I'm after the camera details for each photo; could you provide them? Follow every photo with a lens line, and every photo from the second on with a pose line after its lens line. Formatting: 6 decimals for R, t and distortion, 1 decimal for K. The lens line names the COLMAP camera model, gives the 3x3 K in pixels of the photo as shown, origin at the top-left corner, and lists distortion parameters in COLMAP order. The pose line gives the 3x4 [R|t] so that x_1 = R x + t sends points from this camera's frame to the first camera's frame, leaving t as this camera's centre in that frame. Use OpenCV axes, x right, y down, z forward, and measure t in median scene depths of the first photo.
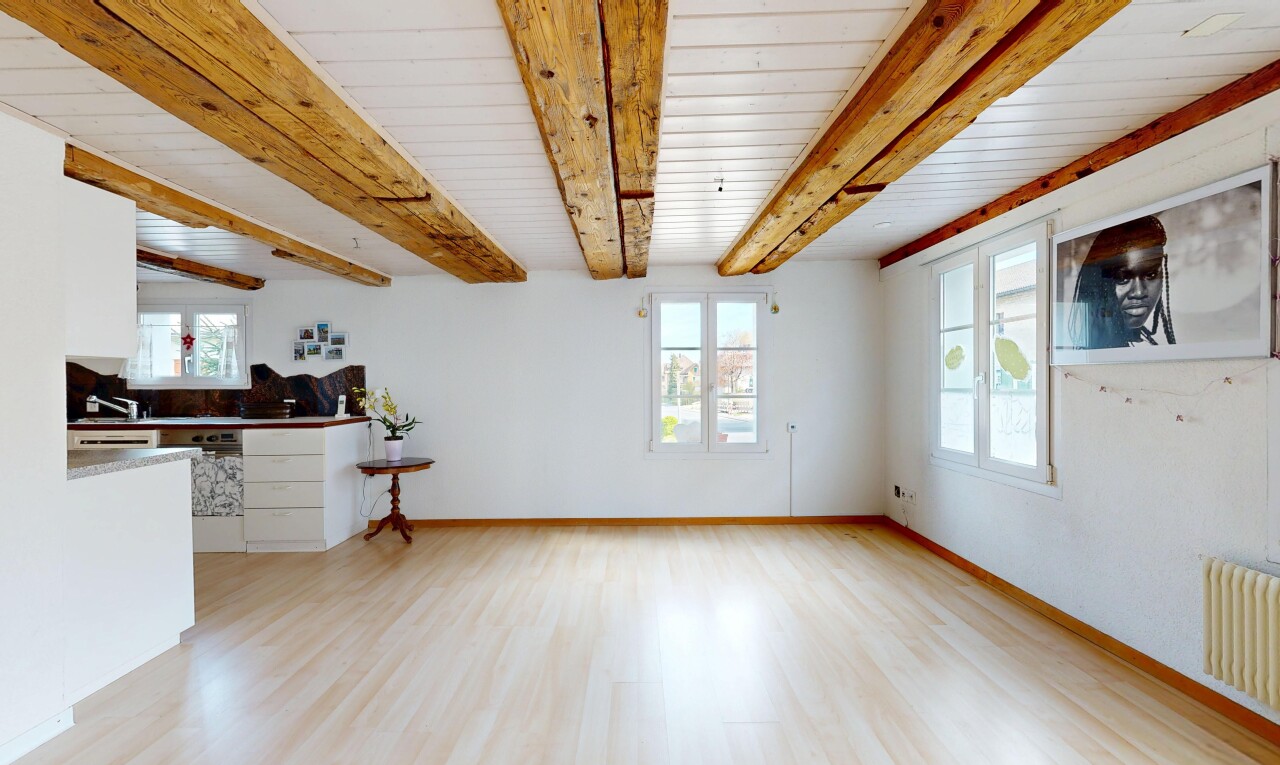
lens RADIAL K [[496.4, 0, 636.9], [0, 496.4, 382.2], [0, 0, 1]] dist [0.011077, -0.000014]
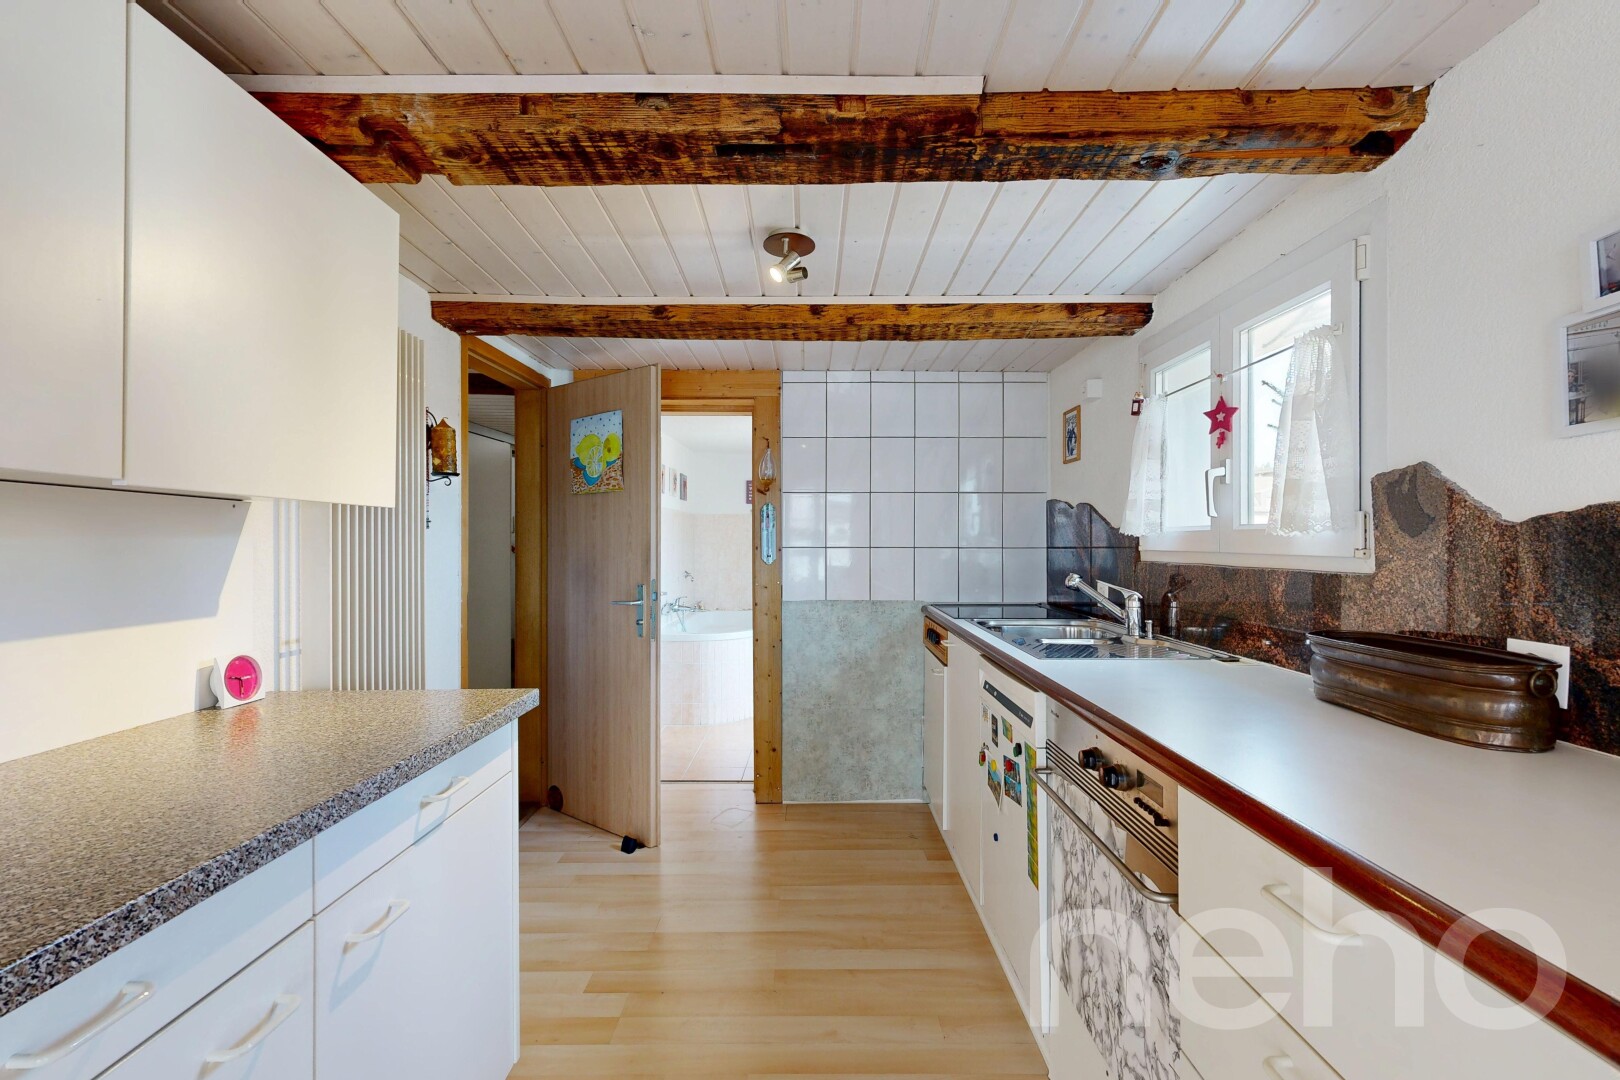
lens RADIAL K [[698.5, 0, 809.2], [0, 698.5, 546.0], [0, 0, 1]] dist [-0.000767, -0.000126]
pose [[-0.001725, 0.005597, -0.999983, -0.443694], [0.003287, 0.999979, 0.005592, -0.002509], [0.999993, -0.003277, -0.001743, 0.742855]]
